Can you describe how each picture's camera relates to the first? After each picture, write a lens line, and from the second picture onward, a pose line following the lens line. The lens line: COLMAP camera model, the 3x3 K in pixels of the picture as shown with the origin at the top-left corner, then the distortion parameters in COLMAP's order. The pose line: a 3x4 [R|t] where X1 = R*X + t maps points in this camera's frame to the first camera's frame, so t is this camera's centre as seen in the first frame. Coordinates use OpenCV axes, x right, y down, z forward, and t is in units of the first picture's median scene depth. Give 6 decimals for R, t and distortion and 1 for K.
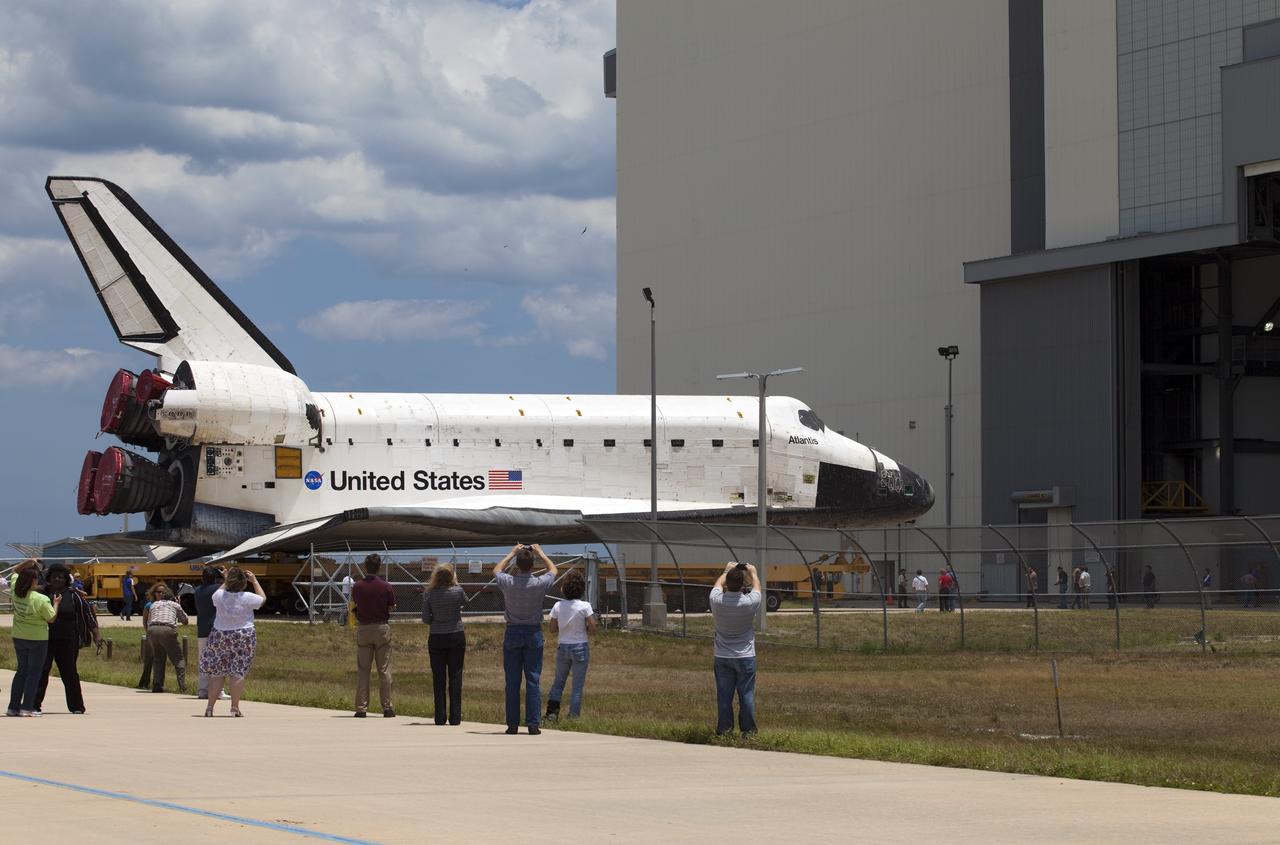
lens RADIAL K [[3272.8, 0, 640.0], [0, 3272.8, 422.5], [0, 0, 1]] dist [-0.086662, -0.311578]
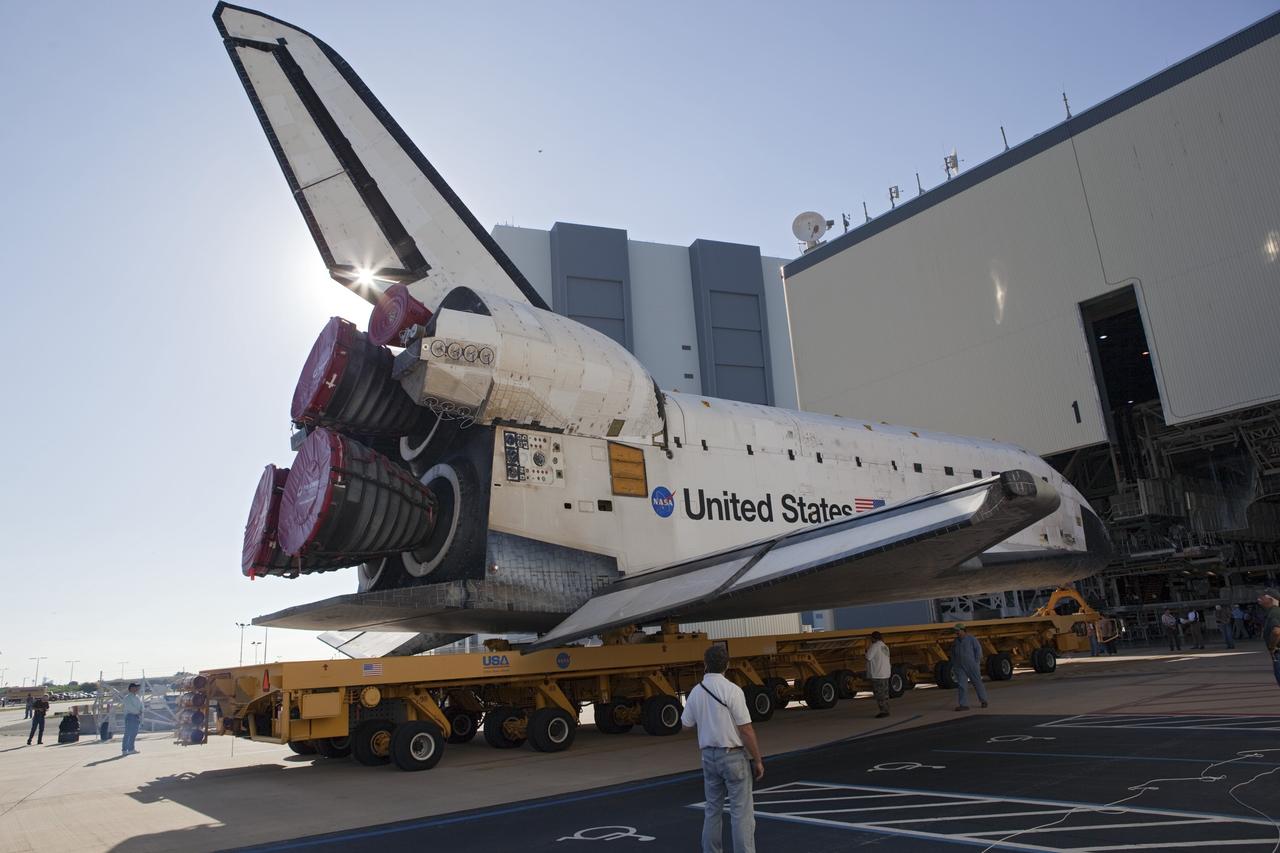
lens RADIAL K [[879.1, 0, 640.0], [0, 879.1, 426.5], [0, 0, 1]] dist [-0.108601, 0.067747]
pose [[0.964995, 0.001962, 0.262260, -0.146377], [0.054118, 0.976962, -0.206440, 0.037334], [-0.256623, 0.213406, 0.942657, 0.843684]]
